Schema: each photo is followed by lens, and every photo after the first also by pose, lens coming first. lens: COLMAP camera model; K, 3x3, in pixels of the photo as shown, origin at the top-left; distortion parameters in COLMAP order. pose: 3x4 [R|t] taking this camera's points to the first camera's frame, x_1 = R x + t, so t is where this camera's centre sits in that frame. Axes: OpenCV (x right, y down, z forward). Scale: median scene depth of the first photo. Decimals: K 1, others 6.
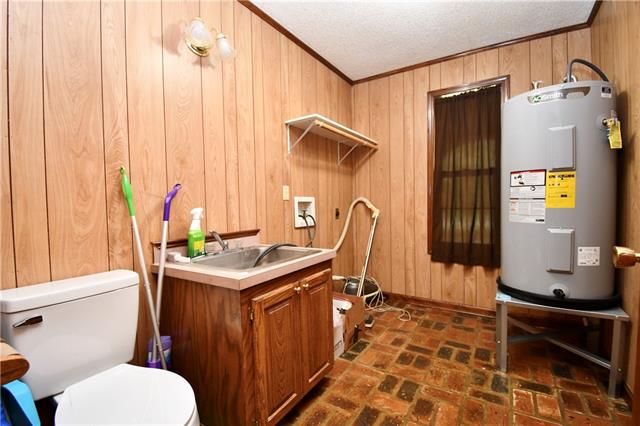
lens RADIAL K [[294.7, 0, 316.0], [0, 294.7, 212.2], [0, 0, 1]] dist [-0.000870, -0.000932]
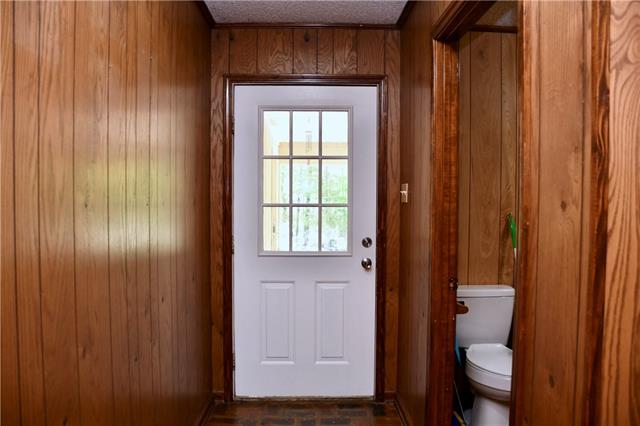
lens RADIAL K [[521.1, 0, 320.0], [0, 521.1, 213.0], [0, 0, 1]] dist [-0.188354, 0.176052]
pose [[0.547835, 0.056928, -0.834647, 0.903194], [-0.040942, 0.998311, 0.041218, -0.225471], [0.835584, 0.011591, 0.549241, -1.133533]]
